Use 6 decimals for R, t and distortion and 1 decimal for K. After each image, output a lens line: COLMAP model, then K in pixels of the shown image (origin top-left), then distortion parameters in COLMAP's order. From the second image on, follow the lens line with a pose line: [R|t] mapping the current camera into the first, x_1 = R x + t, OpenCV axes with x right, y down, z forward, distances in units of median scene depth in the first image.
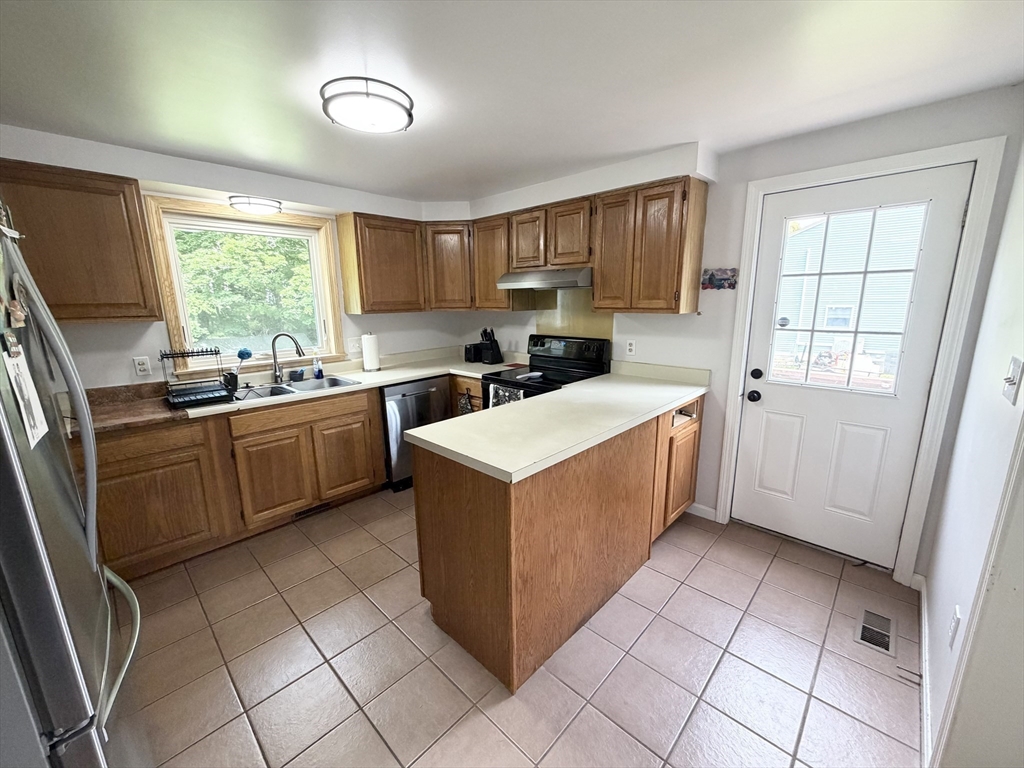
lens RADIAL K [[407.9, 0, 509.5], [0, 407.9, 385.7], [0, 0, 1]] dist [-0.000829, 0.000022]
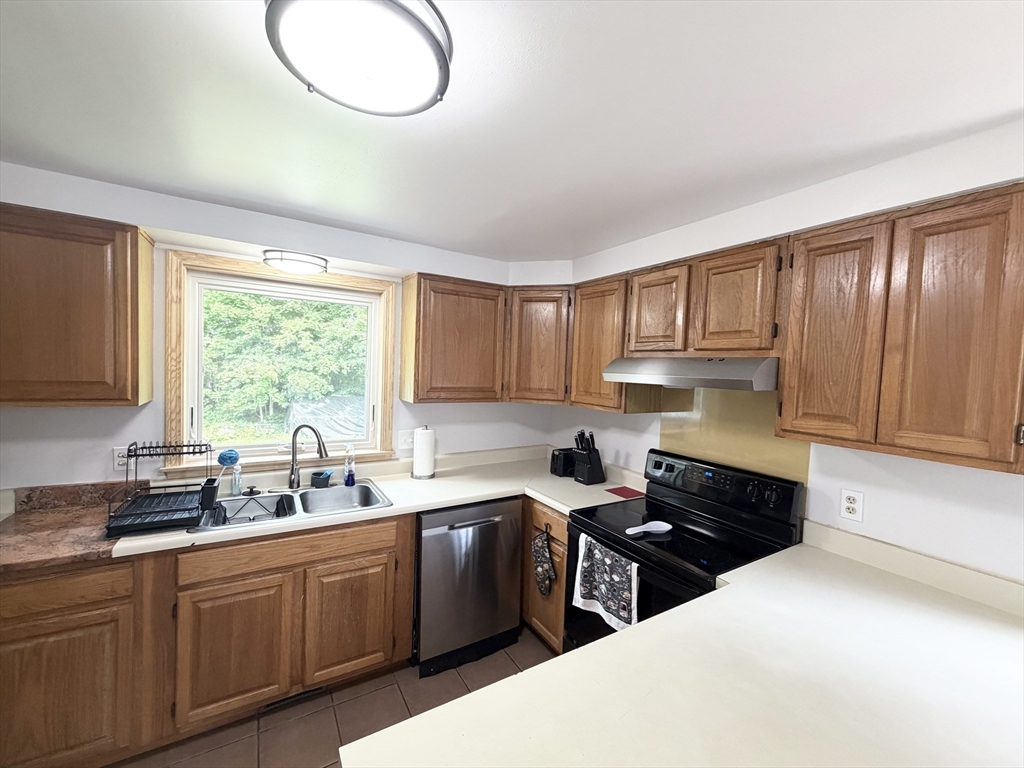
lens RADIAL K [[407.9, 0, 509.5], [0, 407.9, 385.7], [0, 0, 1]] dist [-0.000829, 0.000022]
pose [[0.965771, 0.061290, -0.252051, -0.009681], [-0.103055, 0.982368, -0.155991, -0.112735], [0.238046, 0.176627, 0.955059, 0.339699]]
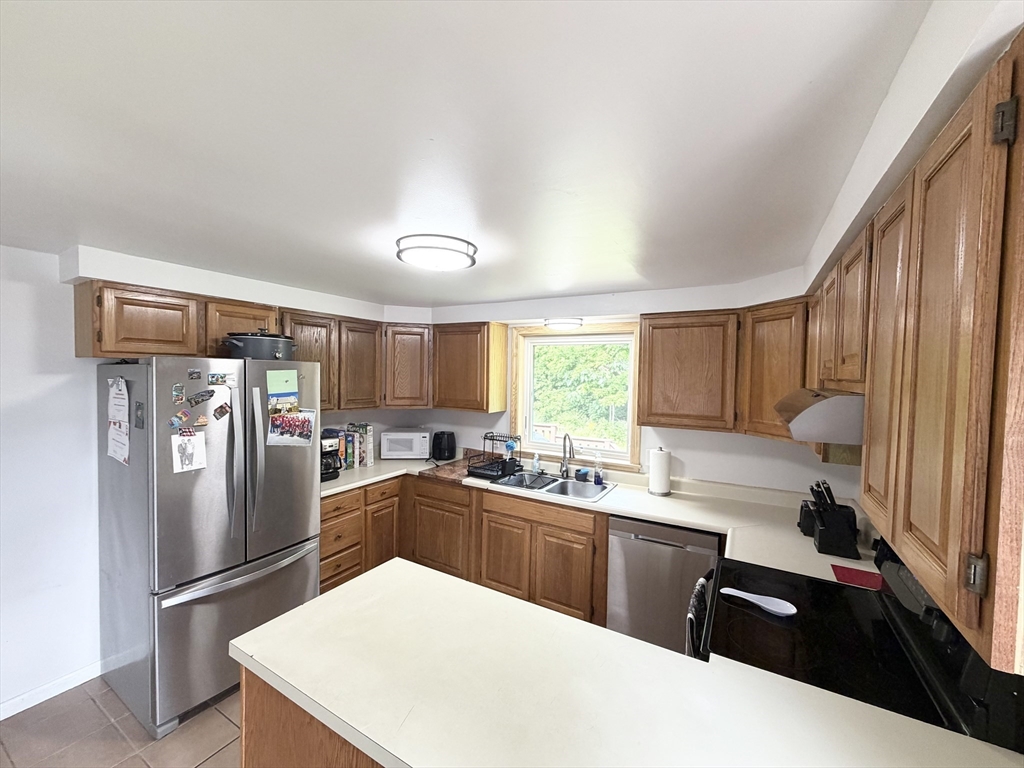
lens RADIAL K [[407.9, 0, 509.5], [0, 407.9, 385.7], [0, 0, 1]] dist [-0.000829, 0.000022]
pose [[0.234959, 0.048904, -0.970774, 0.423439], [-0.223517, 0.974687, -0.004997, -0.198876], [0.945957, 0.218159, 0.239942, 0.535165]]
